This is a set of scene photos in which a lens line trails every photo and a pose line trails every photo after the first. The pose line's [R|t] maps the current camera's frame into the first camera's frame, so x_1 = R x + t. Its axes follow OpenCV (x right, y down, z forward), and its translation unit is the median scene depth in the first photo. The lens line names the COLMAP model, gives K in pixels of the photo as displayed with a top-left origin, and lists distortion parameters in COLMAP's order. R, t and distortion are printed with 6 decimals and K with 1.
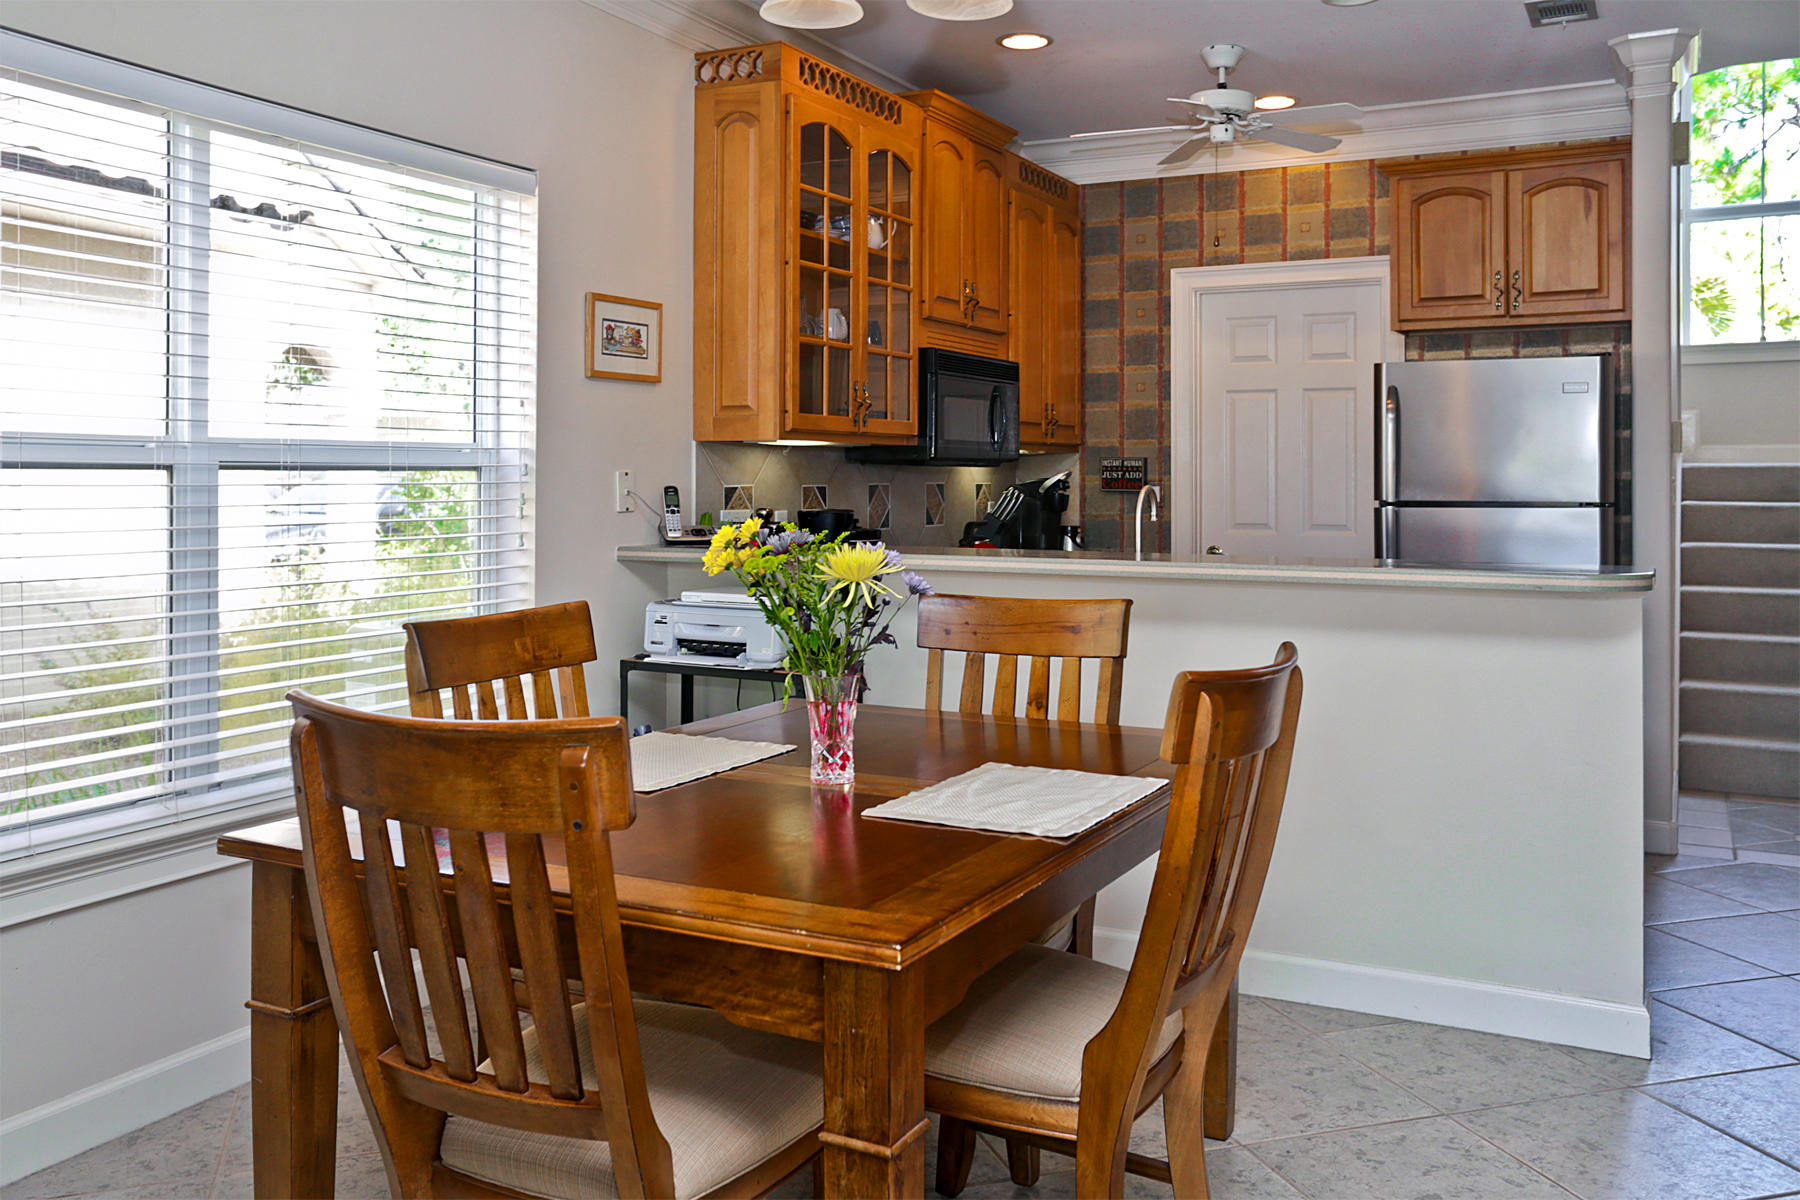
lens RADIAL K [[1574.7, 0, 900.0], [0, 1574.7, 600.0], [0, 0, 1]] dist [-0.003524, -0.002780]
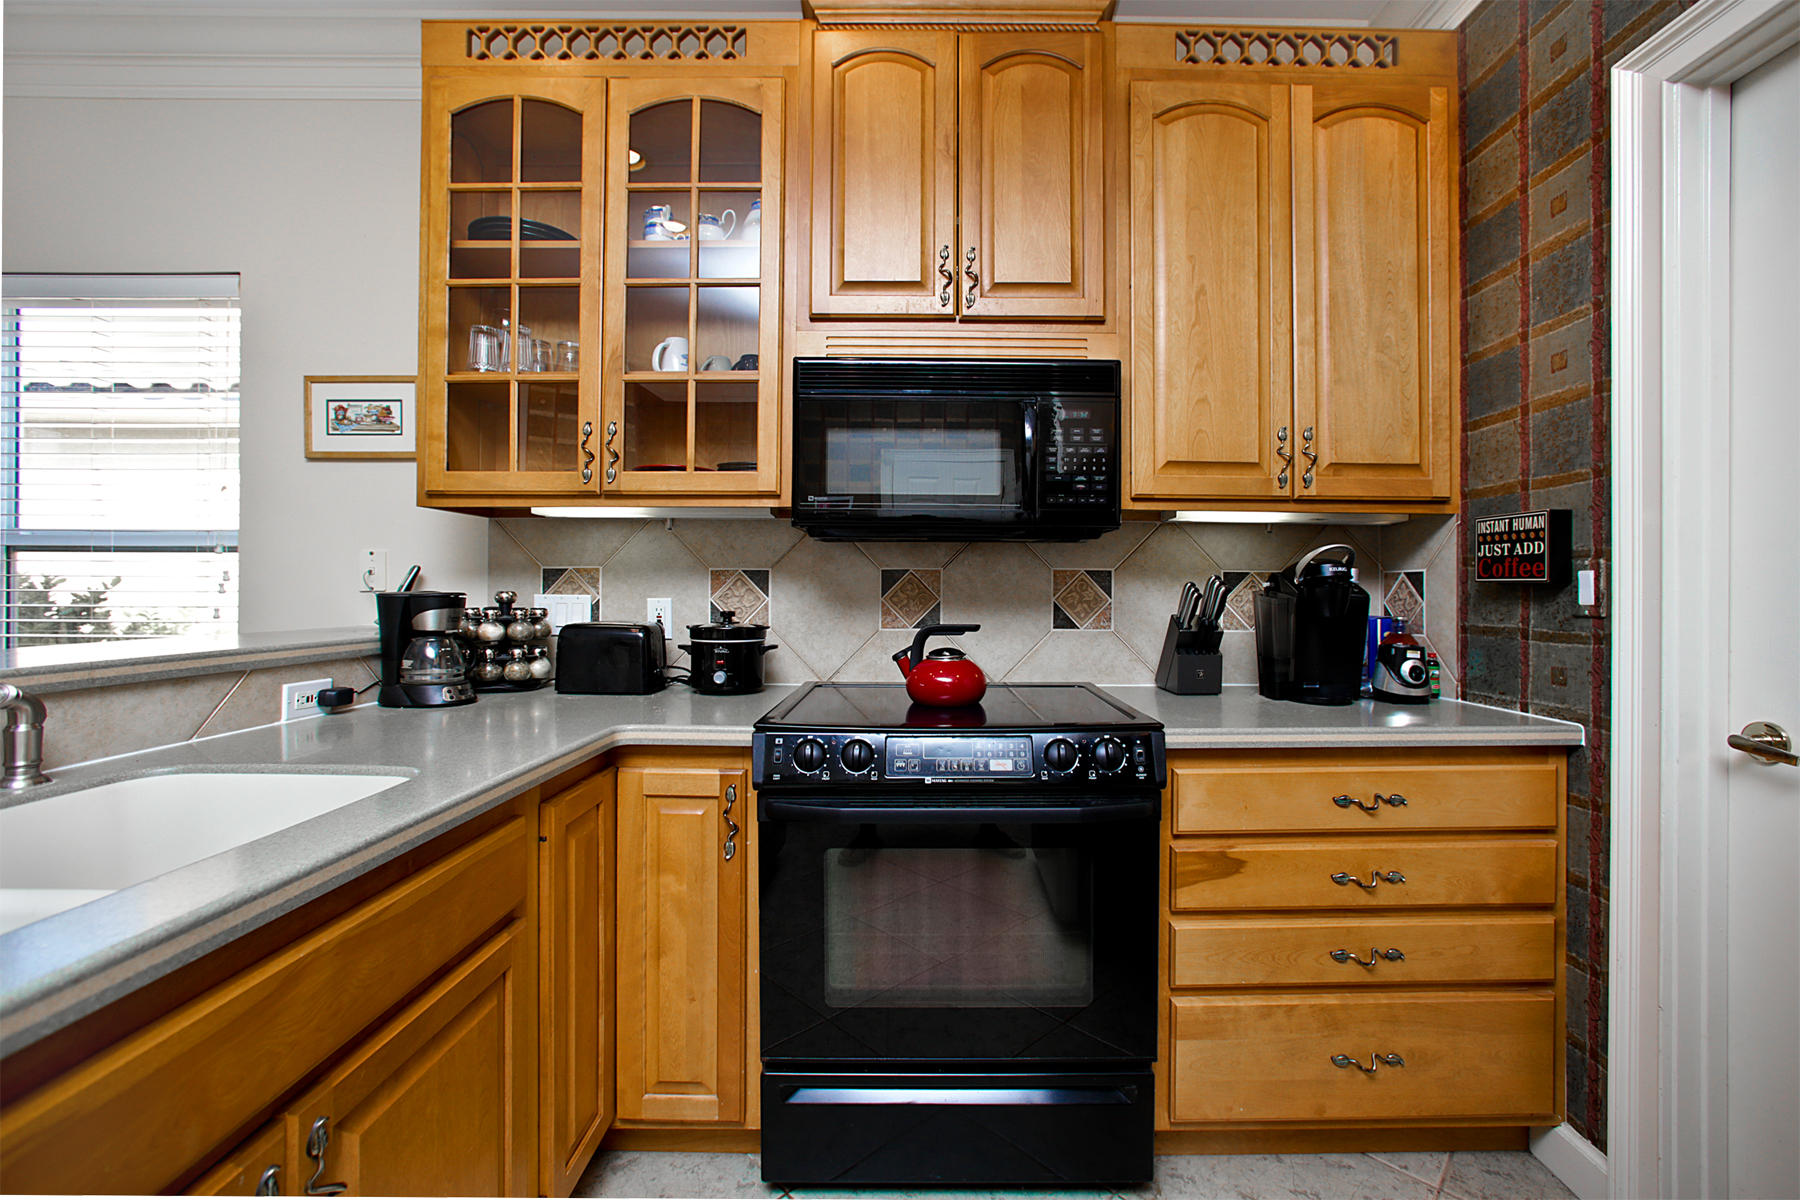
lens RADIAL K [[759.2, 0, 905.8], [0, 759.2, 572.2], [0, 0, 1]] dist [-0.003108, -0.000194]
pose [[0.437507, -0.013572, -0.899113, 0.323731], [-0.075230, 0.995828, -0.051638, -0.058219], [0.896063, 0.090233, 0.434660, 0.906522]]
